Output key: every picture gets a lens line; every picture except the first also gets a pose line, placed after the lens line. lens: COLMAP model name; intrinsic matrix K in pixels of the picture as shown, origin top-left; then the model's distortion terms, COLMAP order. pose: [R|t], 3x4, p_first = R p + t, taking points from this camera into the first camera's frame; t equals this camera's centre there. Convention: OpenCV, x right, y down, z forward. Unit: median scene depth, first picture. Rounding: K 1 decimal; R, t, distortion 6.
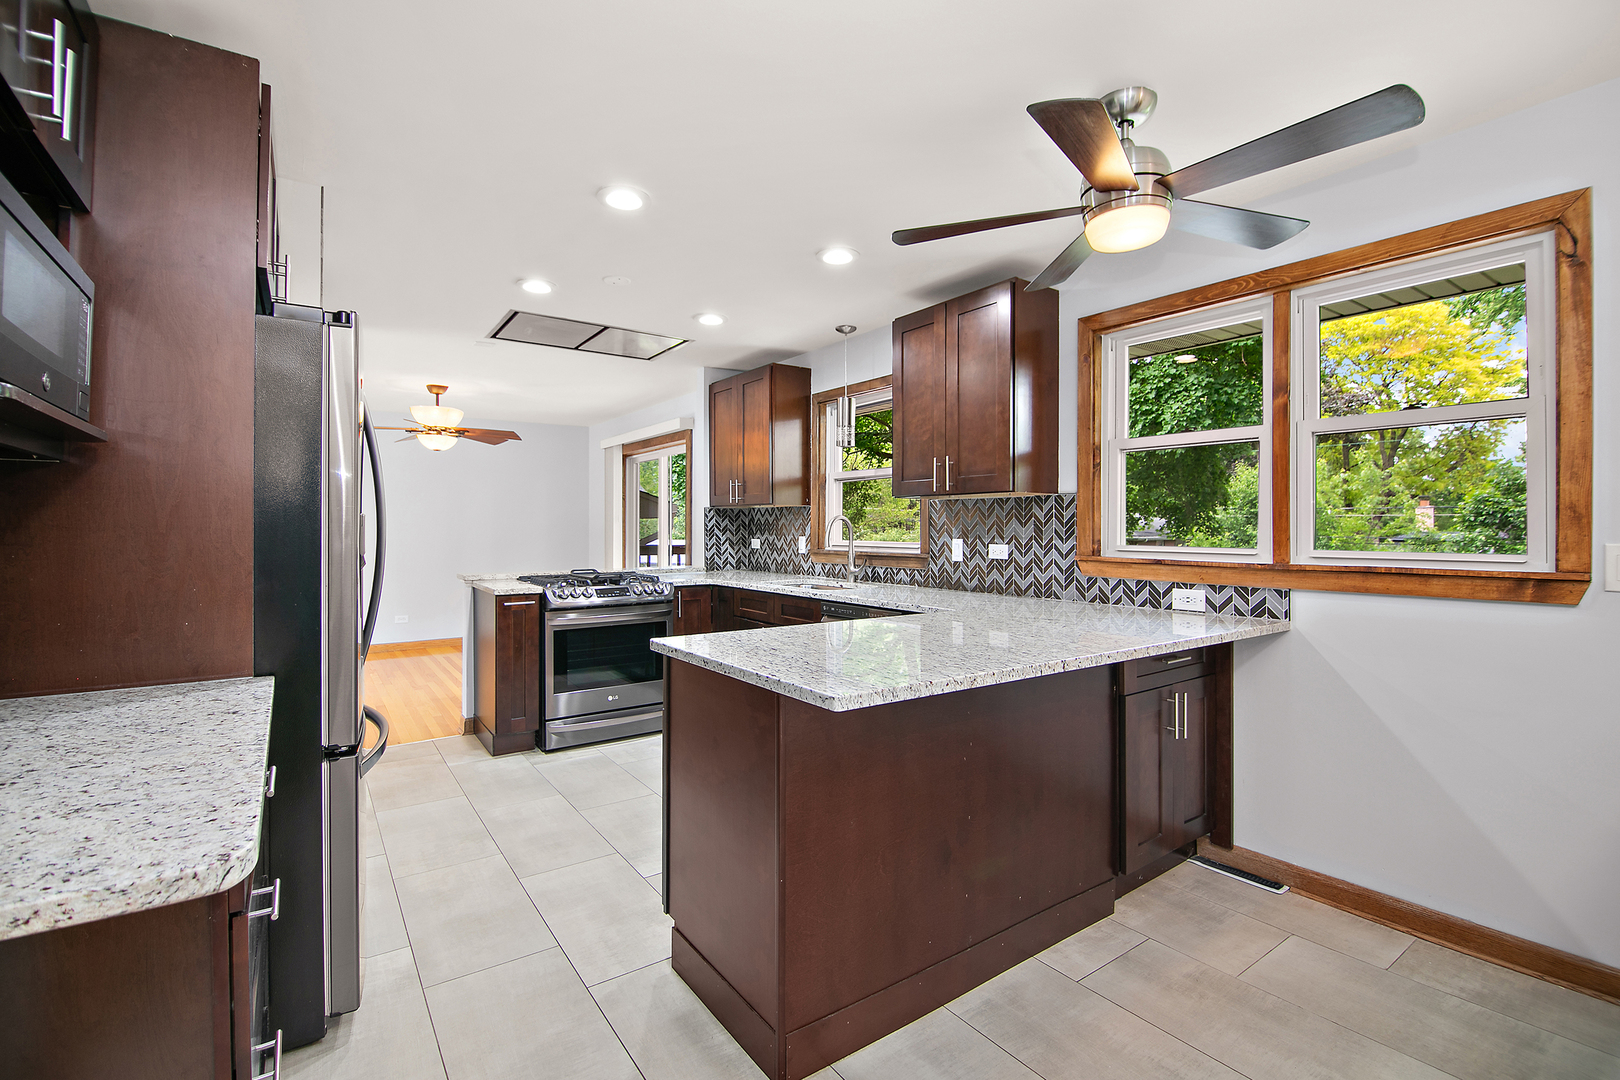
lens RADIAL K [[723.2, 0, 809.9], [0, 723.2, 532.9], [0, 0, 1]] dist [-0.001770, -0.010573]
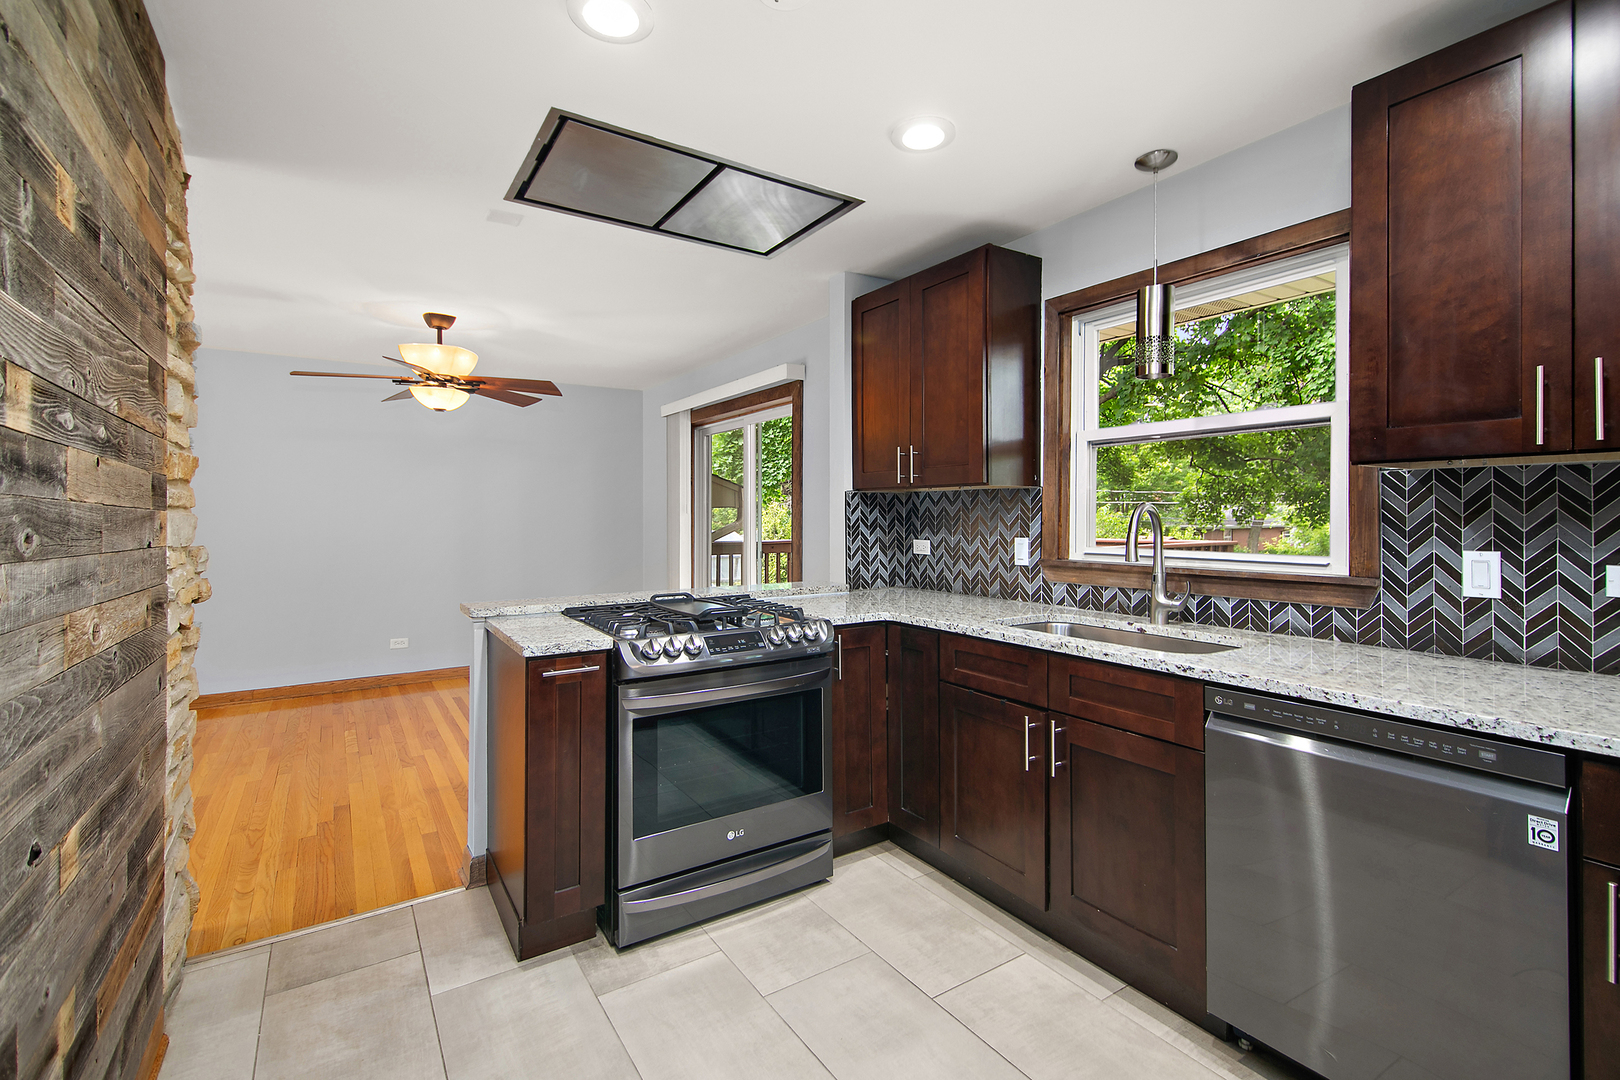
lens RADIAL K [[727.0, 0, 810.3], [0, 727.0, 518.1], [0, 0, 1]] dist [0.030243, -0.012329]
pose [[0.999370, -0.002498, -0.035401, -0.211426], [0.002344, 0.999988, -0.004384, -0.011638], [0.035412, 0.004298, 0.999364, 0.480430]]
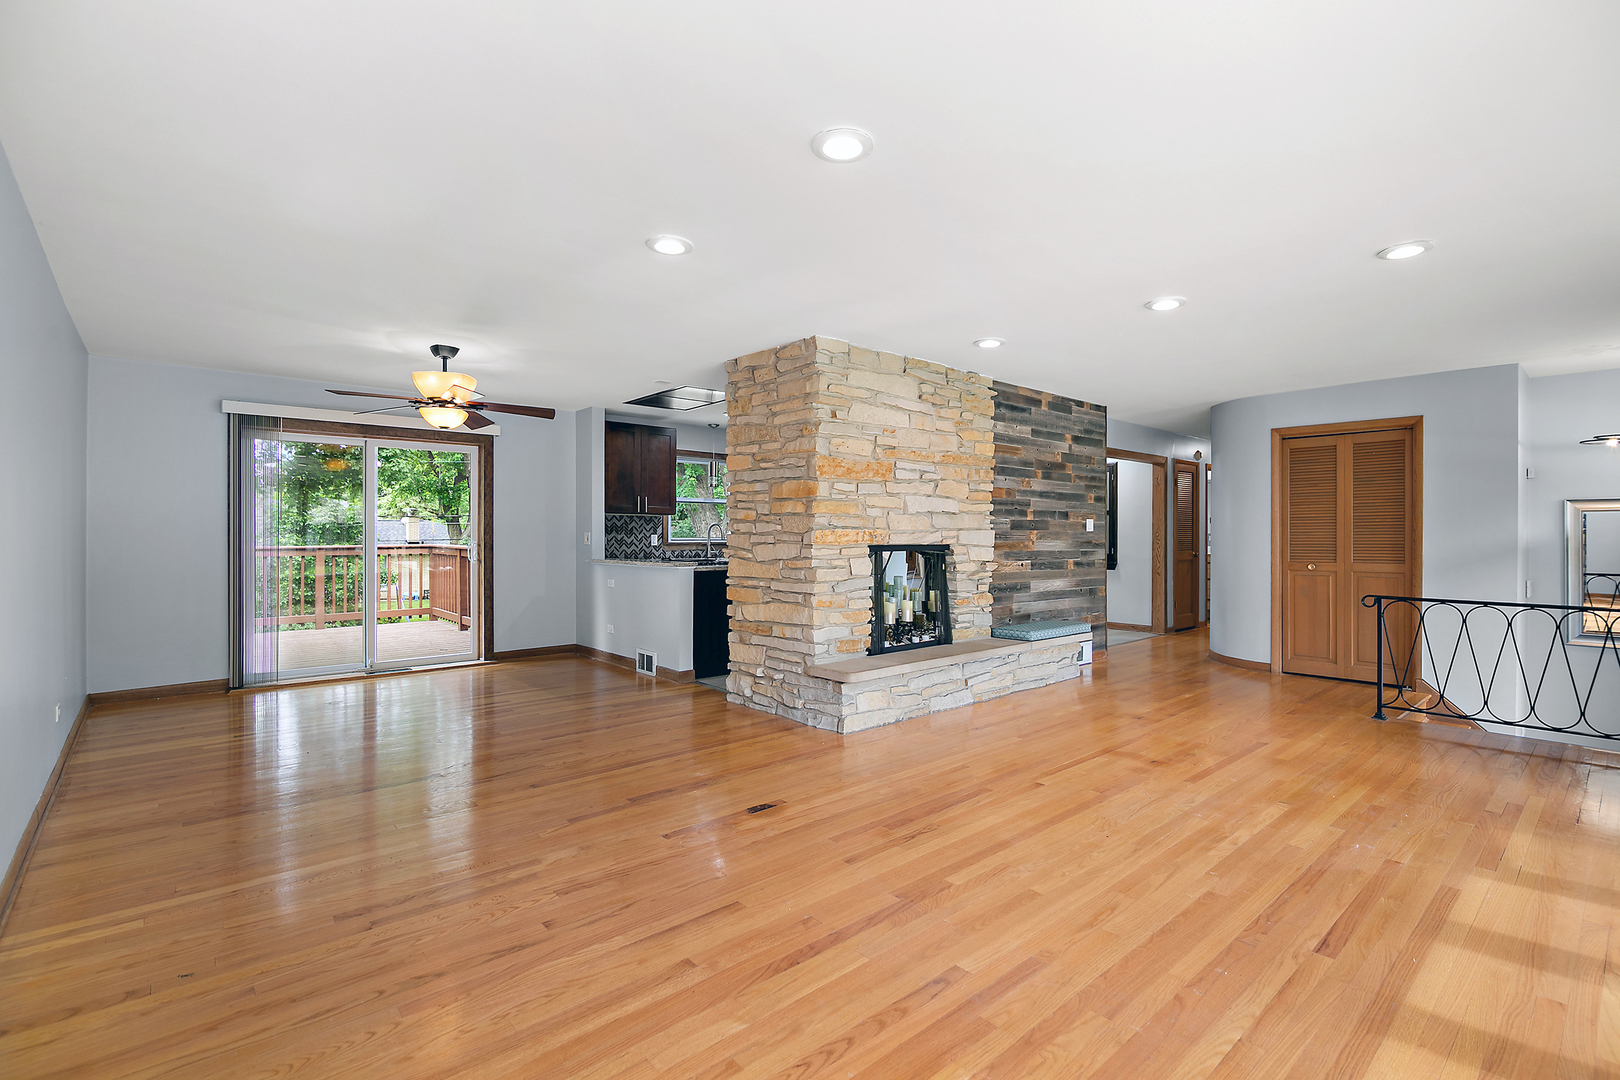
lens RADIAL K [[729.9, 0, 818.3], [0, 729.9, 539.5], [0, 0, 1]] dist [0.010801, -0.010568]
pose [[-0.117334, -0.007948, 0.993061, -2.096150], [0.003620, 0.999958, 0.008431, 0.003741], [-0.993086, 0.004584, -0.117300, 1.049305]]
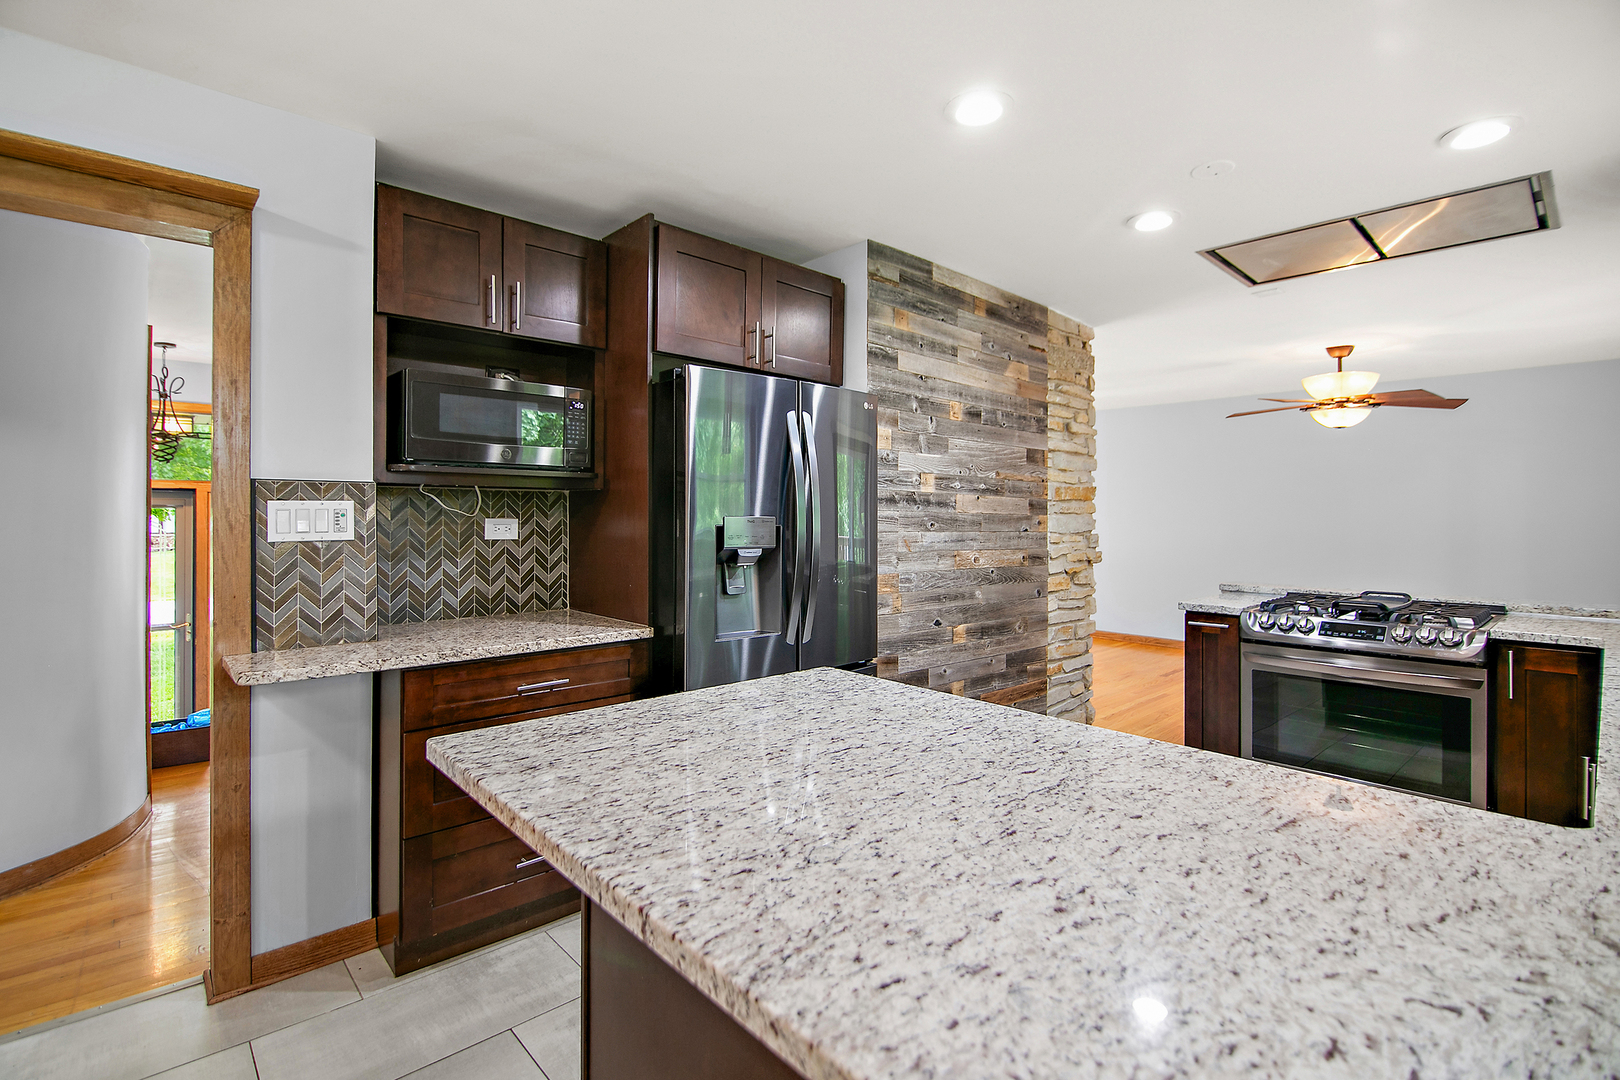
lens RADIAL K [[750.9, 0, 811.0], [0, 750.9, 516.1], [0, 0, 1]] dist [-0.001324, -0.000162]
pose [[0.130906, 0.000408, -0.991395, 0.345558], [-0.012005, 0.999927, -0.001174, -0.013244], [0.991322, 0.012056, 0.130901, 0.476397]]
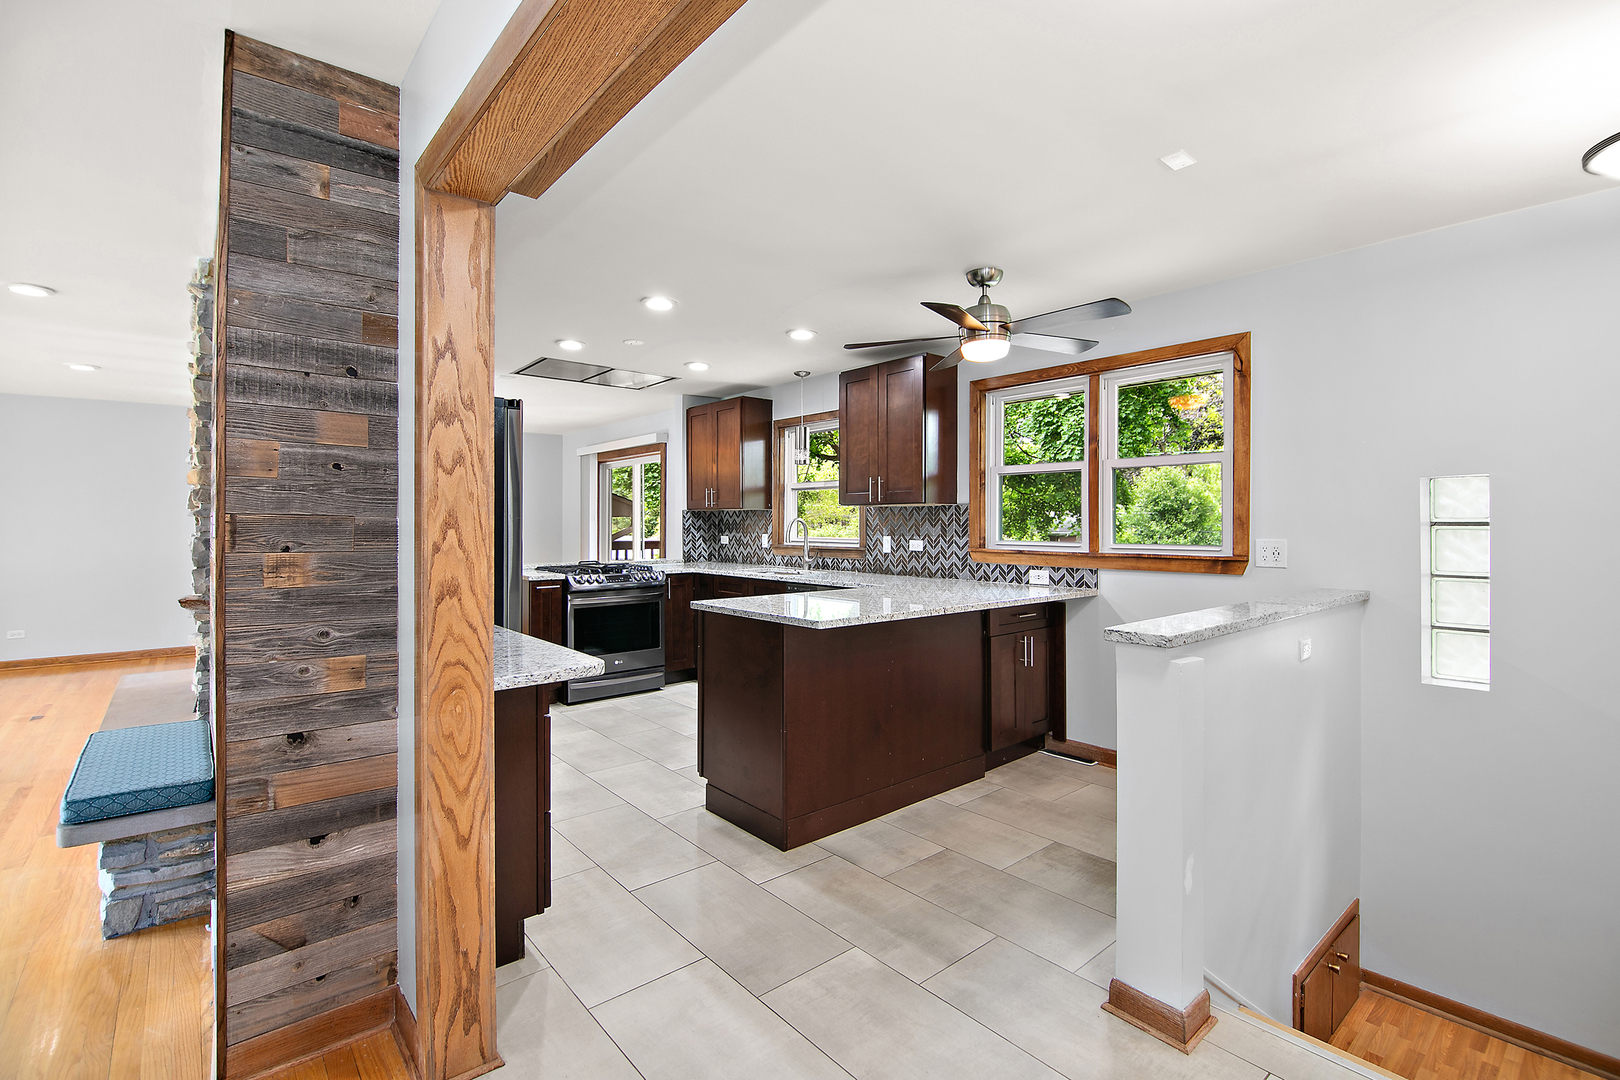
lens RADIAL K [[723.2, 0, 809.9], [0, 723.2, 532.9], [0, 0, 1]] dist [-0.001770, -0.010573]
pose [[0.996059, -0.001277, 0.088683, -0.055873], [0.000752, 0.999982, 0.005950, -0.005650], [-0.088689, -0.005860, 0.996042, -0.314925]]
